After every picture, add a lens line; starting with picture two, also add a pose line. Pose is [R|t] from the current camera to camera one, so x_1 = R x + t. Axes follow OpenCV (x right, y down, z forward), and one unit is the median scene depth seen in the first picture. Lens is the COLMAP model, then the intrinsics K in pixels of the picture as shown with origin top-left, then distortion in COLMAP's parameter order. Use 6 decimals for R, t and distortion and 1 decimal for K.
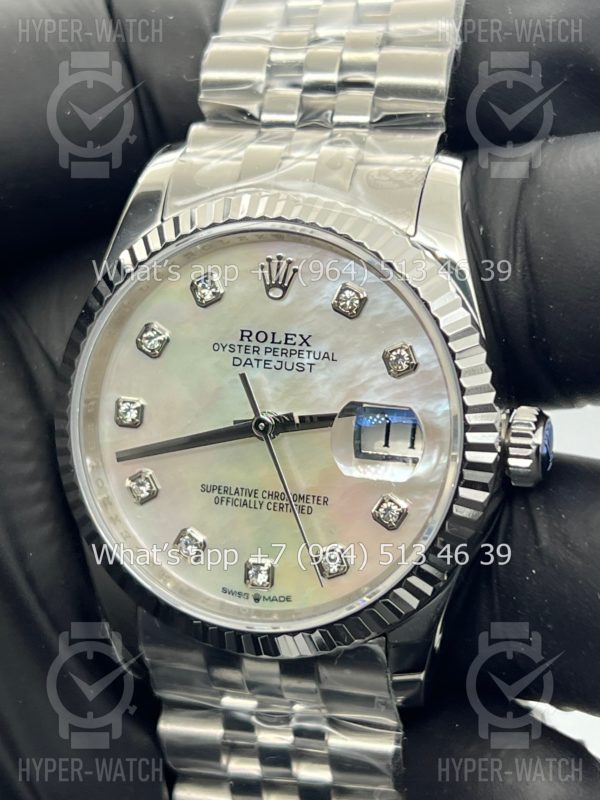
lens RADIAL K [[1868.6, 0, 300.0], [0, 1868.6, 400.0], [0, 0, 1]] dist [0.156122, 0.093157]
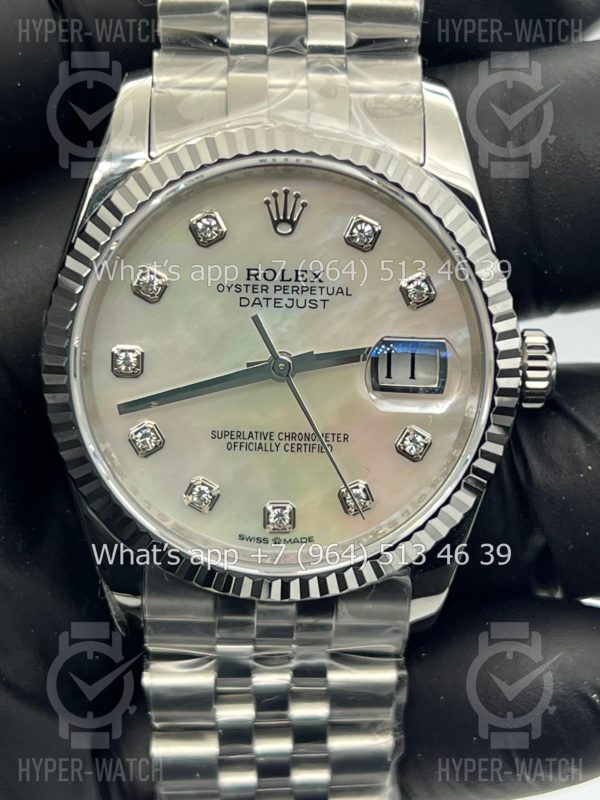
lens RADIAL K [[1868.6, 0, 300.0], [0, 1868.6, 400.0], [0, 0, 1]] dist [0.156122, 0.093157]
pose [[0.944207, -0.078106, 0.319958, -0.320688], [0.058782, 0.995839, 0.069631, -0.035728], [-0.324065, -0.046938, 0.944870, 0.075374]]
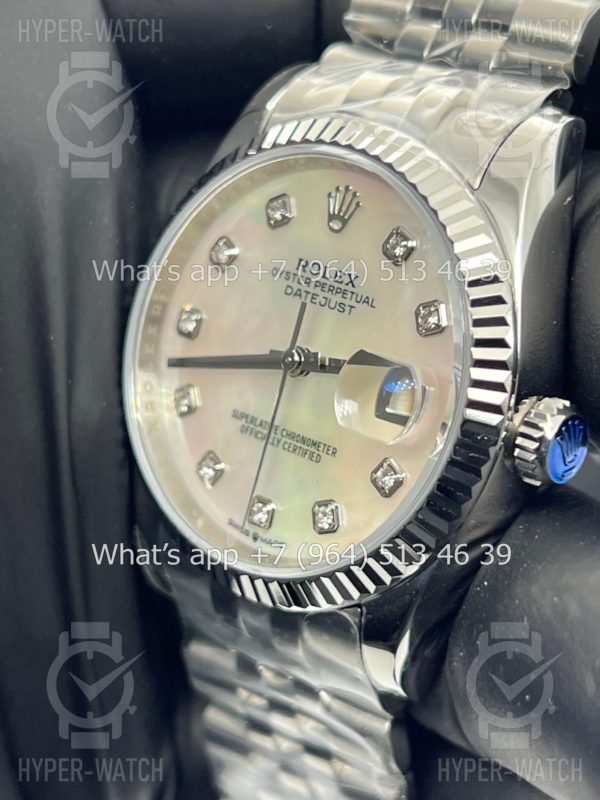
lens RADIAL K [[1868.6, 0, 300.0], [0, 1868.6, 400.0], [0, 0, 1]] dist [0.156122, 0.093157]
pose [[0.906315, 0.215006, -0.363820, 0.330676], [-0.219200, 0.975210, 0.030266, 0.003858], [0.361309, 0.052319, 0.930977, 0.118876]]
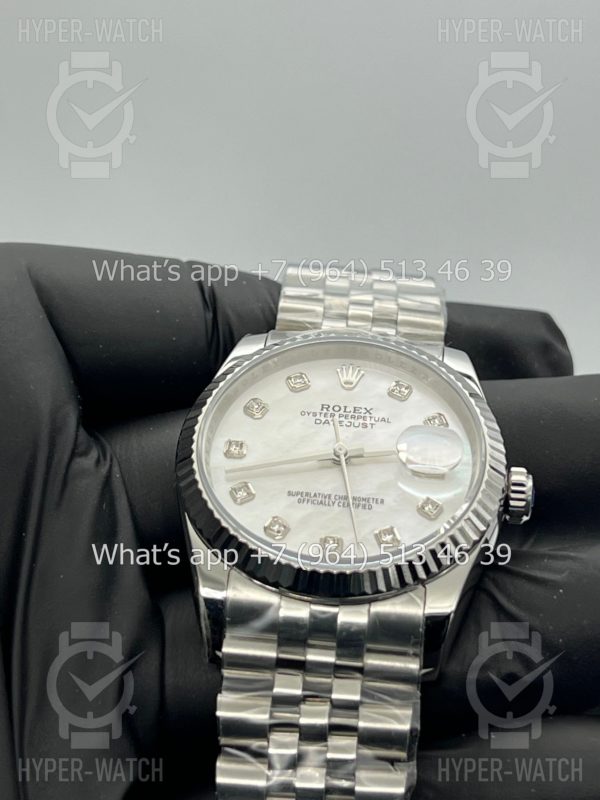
lens RADIAL K [[1868.6, 0, 300.0], [0, 1868.6, 400.0], [0, 0, 1]] dist [0.156122, 0.093157]
pose [[0.957517, 0.205131, 0.202689, -0.341156], [-0.023337, 0.755673, -0.654533, 0.905683], [-0.287432, 0.621996, 0.728357, -0.047730]]
